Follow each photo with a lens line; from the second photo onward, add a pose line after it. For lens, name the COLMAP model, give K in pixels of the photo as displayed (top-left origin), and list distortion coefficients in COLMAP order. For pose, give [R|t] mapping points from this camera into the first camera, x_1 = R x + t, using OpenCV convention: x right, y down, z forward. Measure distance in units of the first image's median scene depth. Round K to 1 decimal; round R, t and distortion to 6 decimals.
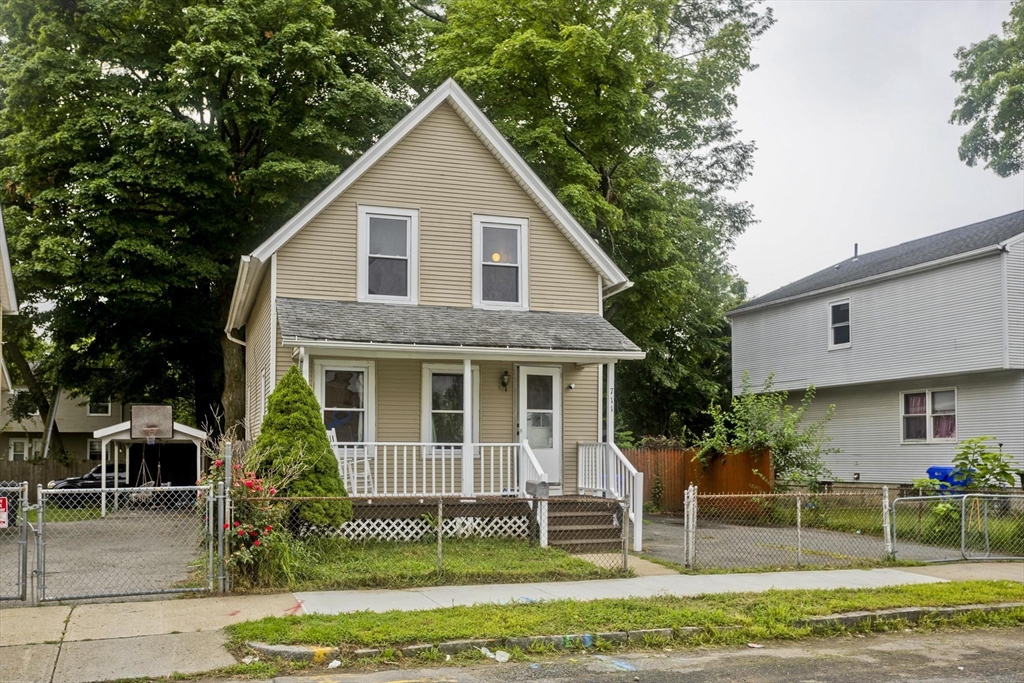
lens RADIAL K [[924.9, 0, 511.9], [0, 924.9, 305.3], [0, 0, 1]] dist [0.011661, 0.002405]
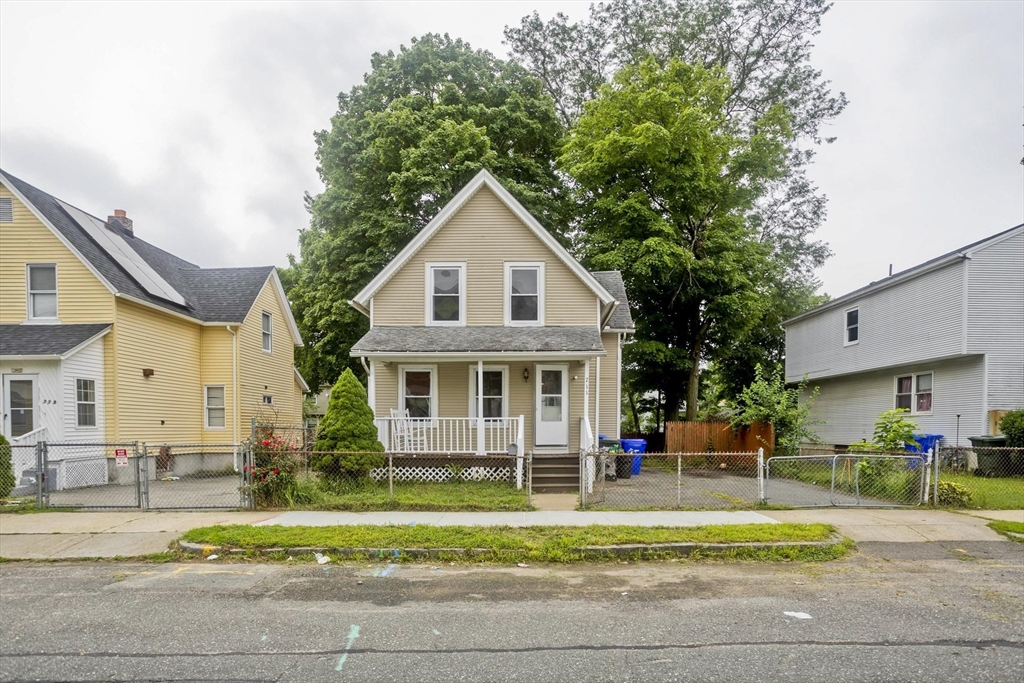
lens RADIAL K [[594.2, 0, 512.1], [0, 594.2, 378.1], [0, 0, 1]] dist [-0.033732, 0.001757]
pose [[0.952728, -0.027851, -0.302546, 0.251989], [0.050838, 0.996364, 0.068370, 0.021274], [0.299542, -0.080519, 0.950679, 0.105921]]
